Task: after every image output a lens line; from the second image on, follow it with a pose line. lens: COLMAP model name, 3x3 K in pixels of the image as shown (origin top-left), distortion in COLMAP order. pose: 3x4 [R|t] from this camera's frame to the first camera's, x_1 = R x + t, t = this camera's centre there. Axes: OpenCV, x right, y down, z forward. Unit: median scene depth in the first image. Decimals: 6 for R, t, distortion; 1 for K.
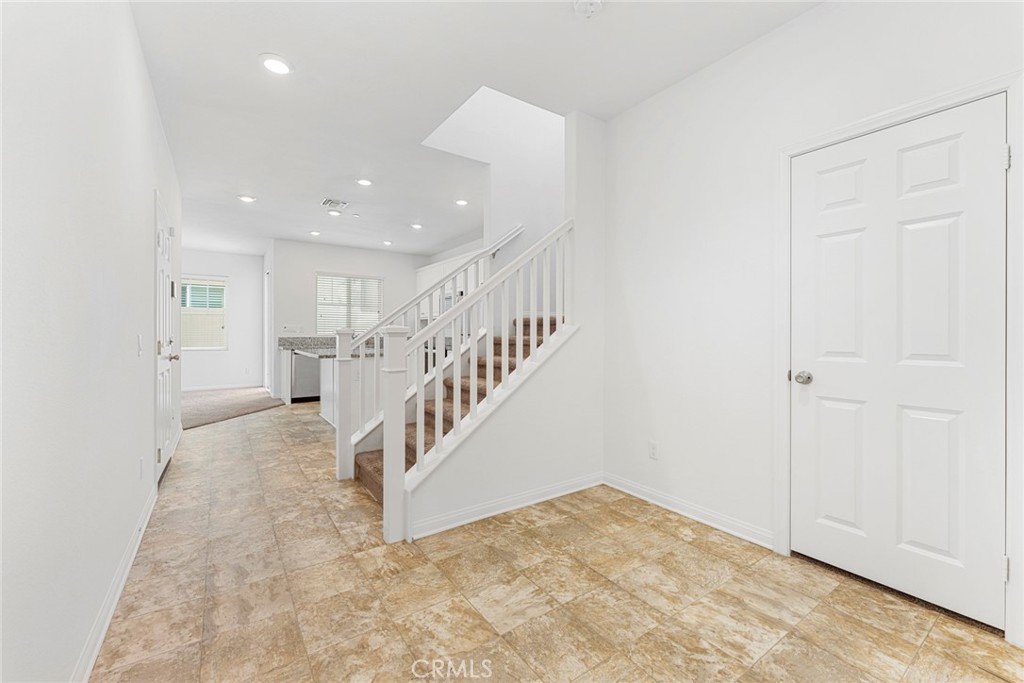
lens RADIAL K [[416.7, 0, 514.0], [0, 416.7, 332.3], [0, 0, 1]] dist [-0.000245, -0.000377]
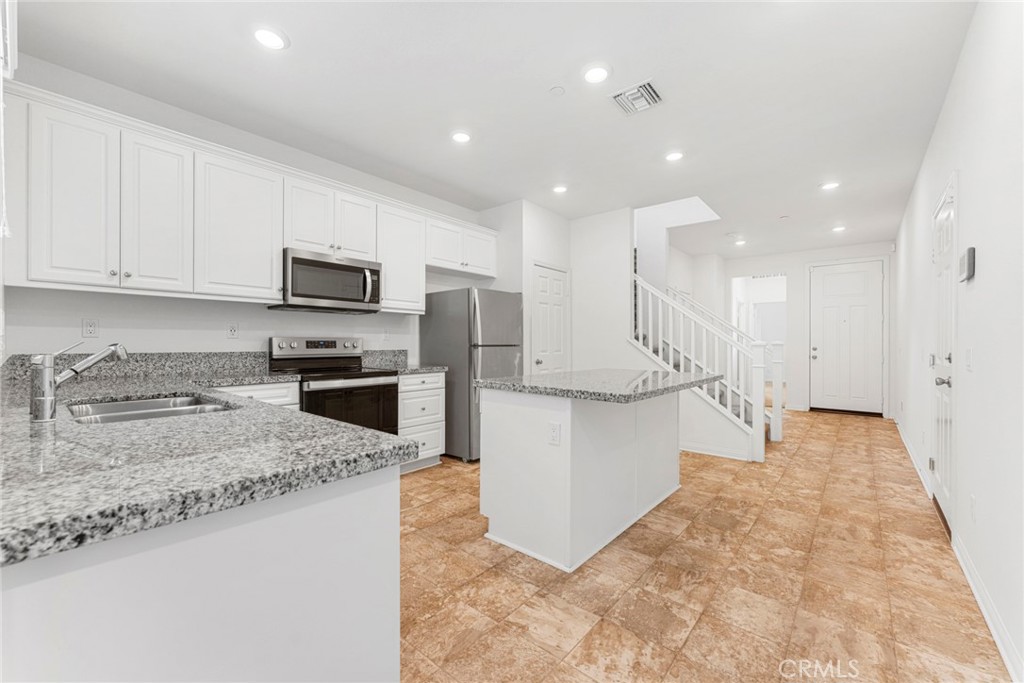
lens RADIAL K [[416.7, 0, 504.3], [0, 416.7, 309.3], [0, 0, 1]] dist [-0.000245, -0.000377]
pose [[-0.249409, 0.073019, 0.965642, -1.311312], [-0.007116, 0.996988, -0.077228, 0.000981], [-0.968372, -0.026133, -0.248138, 1.854771]]
